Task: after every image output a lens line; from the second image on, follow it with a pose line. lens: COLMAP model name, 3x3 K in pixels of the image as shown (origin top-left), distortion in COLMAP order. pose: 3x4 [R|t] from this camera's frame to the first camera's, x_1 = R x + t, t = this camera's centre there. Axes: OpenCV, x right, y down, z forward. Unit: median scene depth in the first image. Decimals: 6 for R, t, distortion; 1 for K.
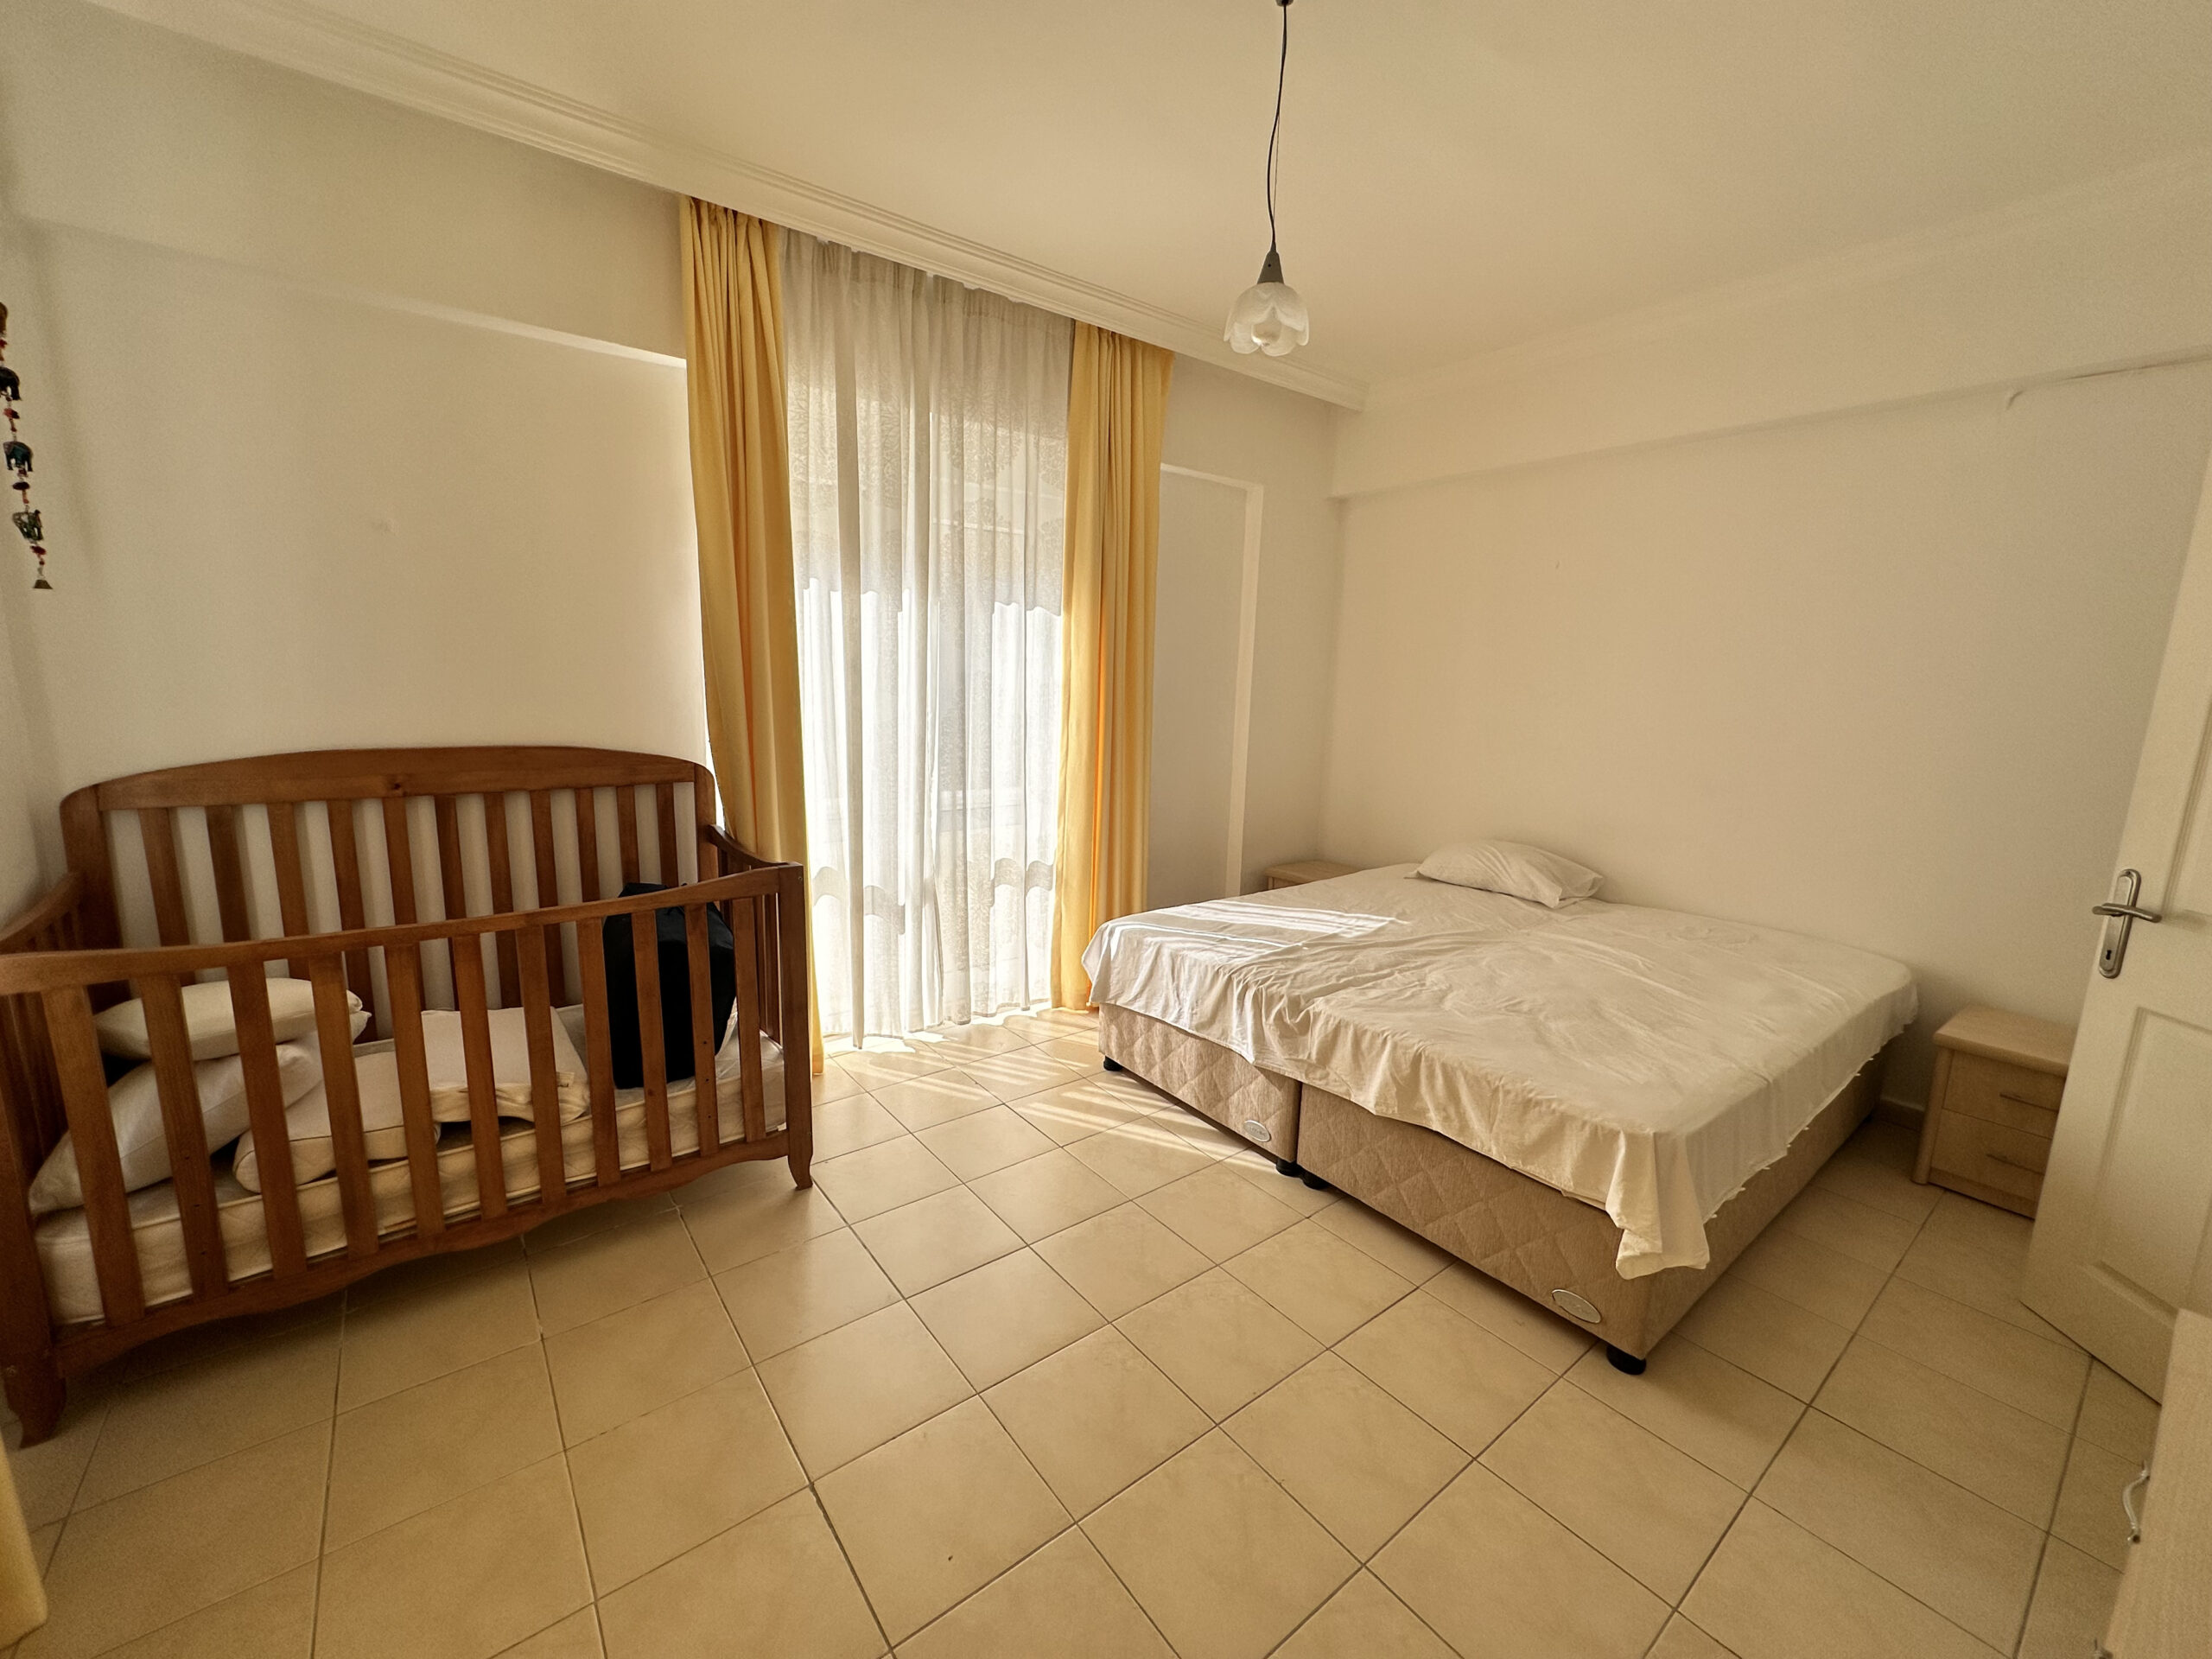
lens RADIAL K [[886.1, 0, 1120.7], [0, 886.1, 822.7], [0, 0, 1]] dist [-0.000262, -0.000271]
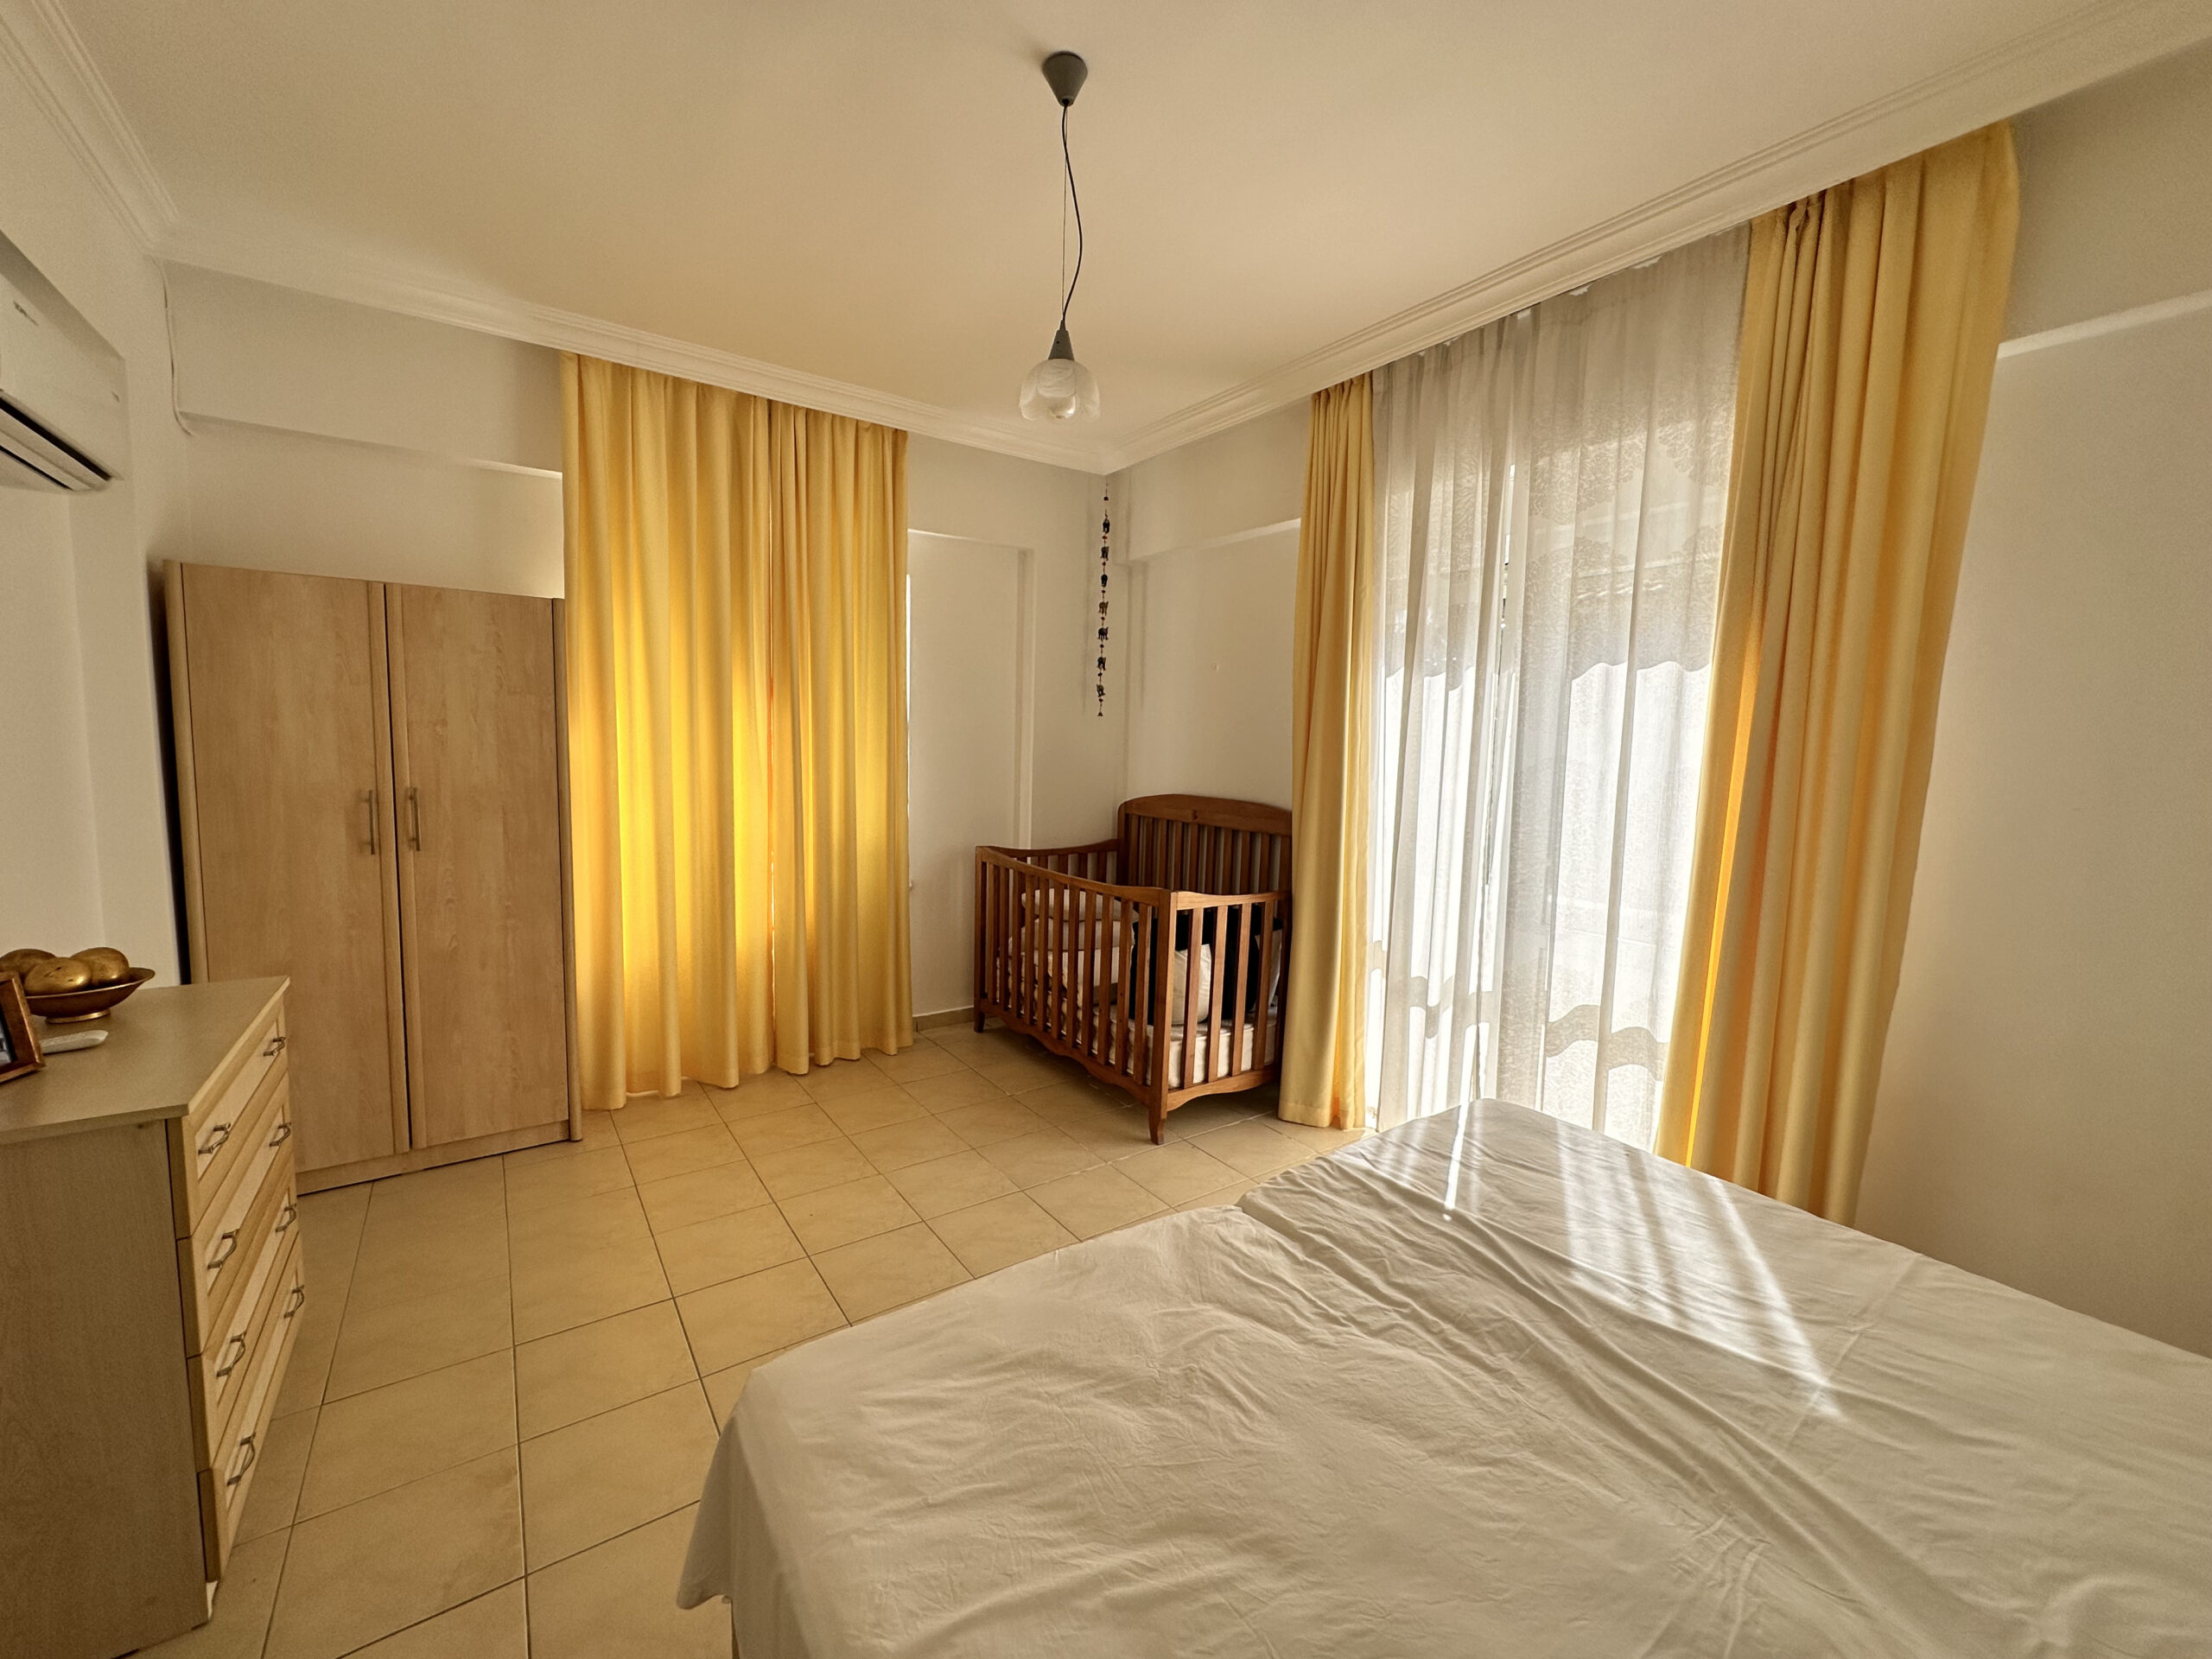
lens RADIAL K [[886.1, 0, 1101.4], [0, 886.1, 840.3], [0, 0, 1]] dist [-0.000262, -0.000271]
pose [[-0.050361, 0.084956, -0.995111, 0.750602], [-0.196010, 0.976157, 0.093258, -0.103535], [0.979308, 0.199748, -0.032508, 0.732723]]
